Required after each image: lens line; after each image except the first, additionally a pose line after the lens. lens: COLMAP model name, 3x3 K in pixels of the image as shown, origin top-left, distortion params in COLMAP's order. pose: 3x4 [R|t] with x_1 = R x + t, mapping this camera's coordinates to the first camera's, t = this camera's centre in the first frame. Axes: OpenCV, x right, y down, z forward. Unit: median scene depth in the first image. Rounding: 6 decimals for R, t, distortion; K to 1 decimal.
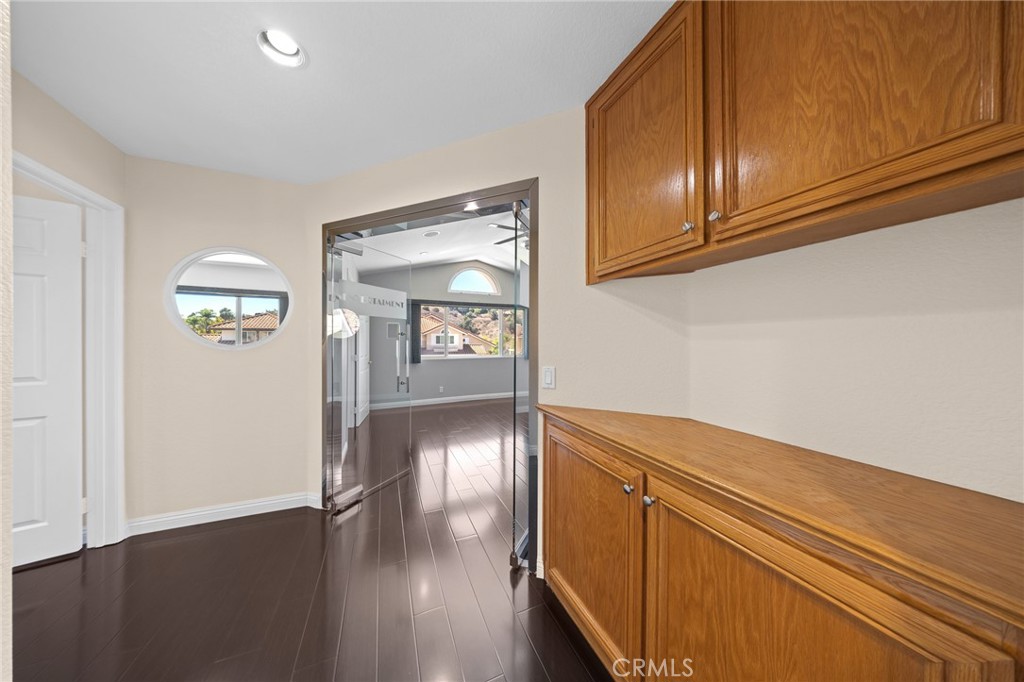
lens RADIAL K [[295.0, 0, 512.0], [0, 295.0, 341.0], [0, 0, 1]] dist [-0.000107, -0.000002]
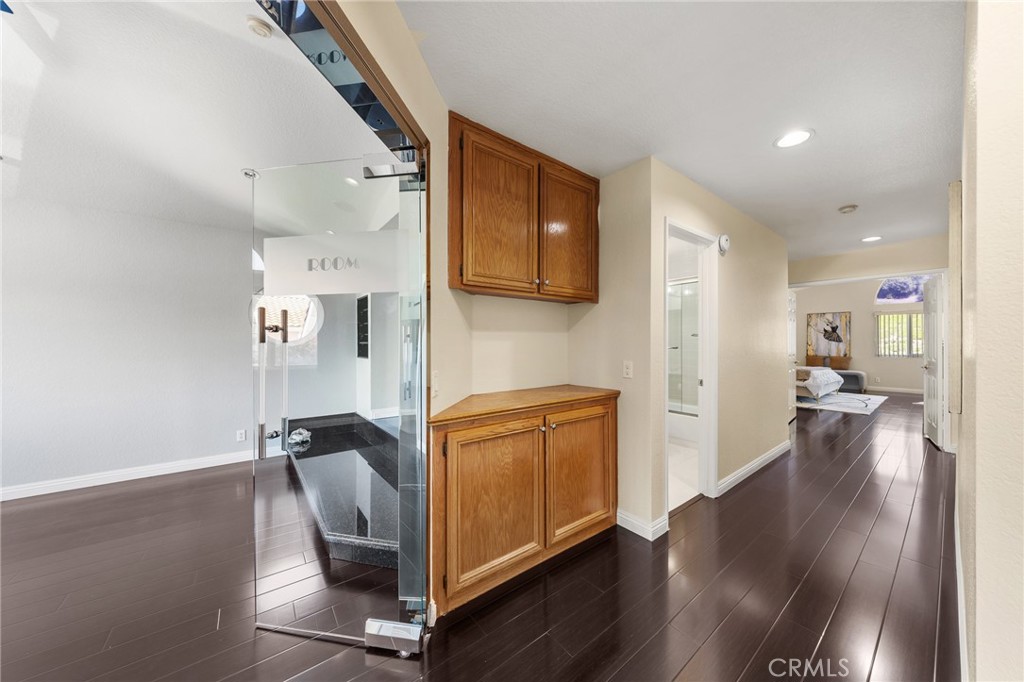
lens RADIAL K [[341.6, 0, 512.0], [0, 341.6, 341.0], [0, 0, 1]] dist [-0.001064, -0.000109]
pose [[-0.248877, 0.000444, 0.968535, -1.198490], [0.001175, 0.999999, -0.000156, -0.000996], [-0.968534, 0.001099, -0.248877, 1.367094]]
